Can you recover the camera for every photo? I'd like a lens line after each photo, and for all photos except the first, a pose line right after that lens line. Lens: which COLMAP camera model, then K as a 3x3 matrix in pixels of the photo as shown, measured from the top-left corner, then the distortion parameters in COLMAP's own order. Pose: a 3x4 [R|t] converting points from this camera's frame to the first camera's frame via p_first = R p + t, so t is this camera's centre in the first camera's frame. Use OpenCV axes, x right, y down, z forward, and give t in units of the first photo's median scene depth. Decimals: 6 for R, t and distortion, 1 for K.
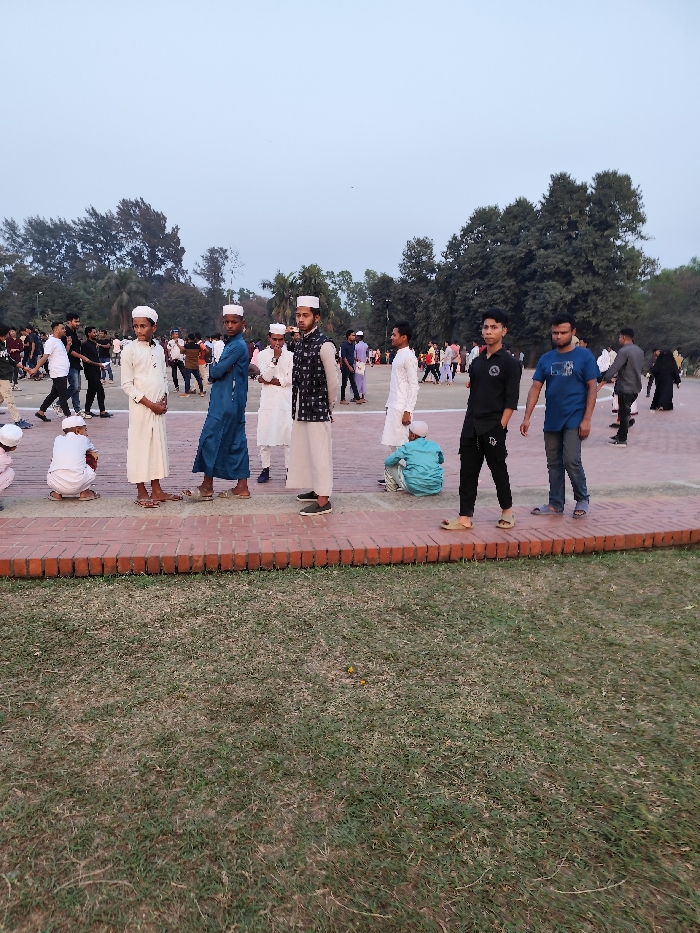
lens RADIAL K [[659.3, 0, 350.0], [0, 659.3, 466.5], [0, 0, 1]] dist [0.029564, -0.055213]
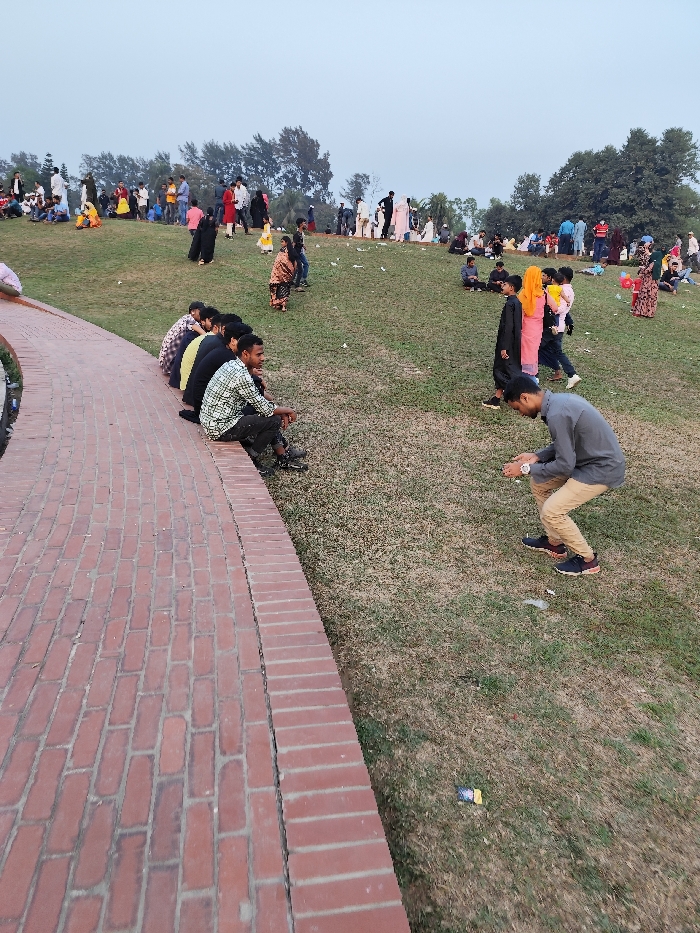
lens RADIAL K [[659.3, 0, 350.0], [0, 659.3, 466.5], [0, 0, 1]] dist [0.029564, -0.055213]
pose [[0.981512, 0.101748, -0.162115, 0.018954], [-0.084642, 0.990415, 0.109154, 0.052473], [0.171668, -0.093415, 0.980716, -0.188233]]
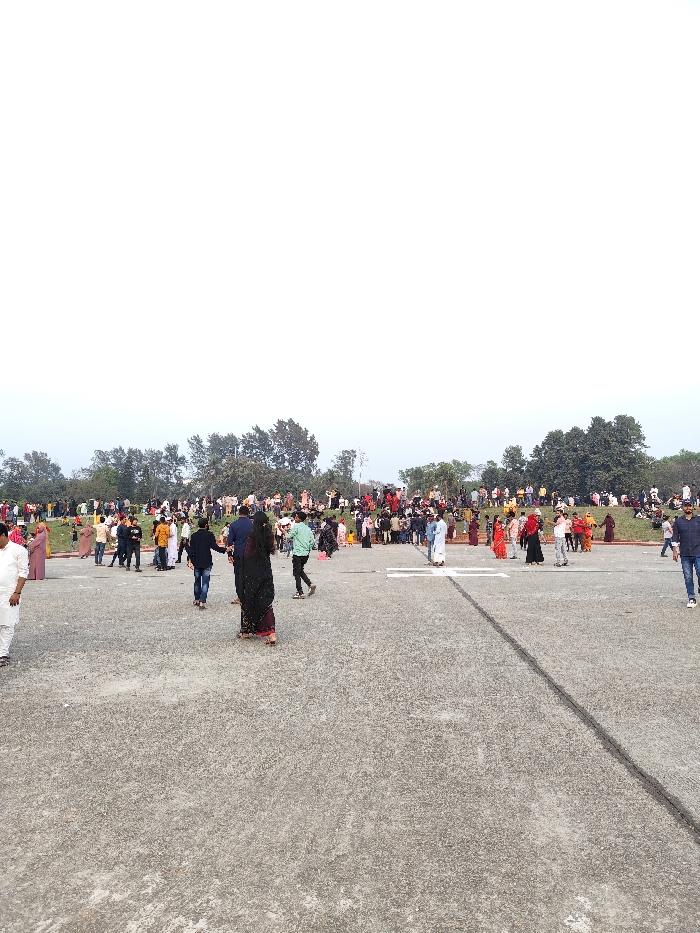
lens RADIAL K [[651.1, 0, 367.3], [0, 651.1, 444.8], [0, 0, 1]] dist [0.075323, 0.000985]
pose [[0.999265, -0.036589, -0.011452, -0.148759], [0.031552, 0.954497, -0.296546, 0.083389], [0.021781, 0.295967, 0.954950, -0.369465]]
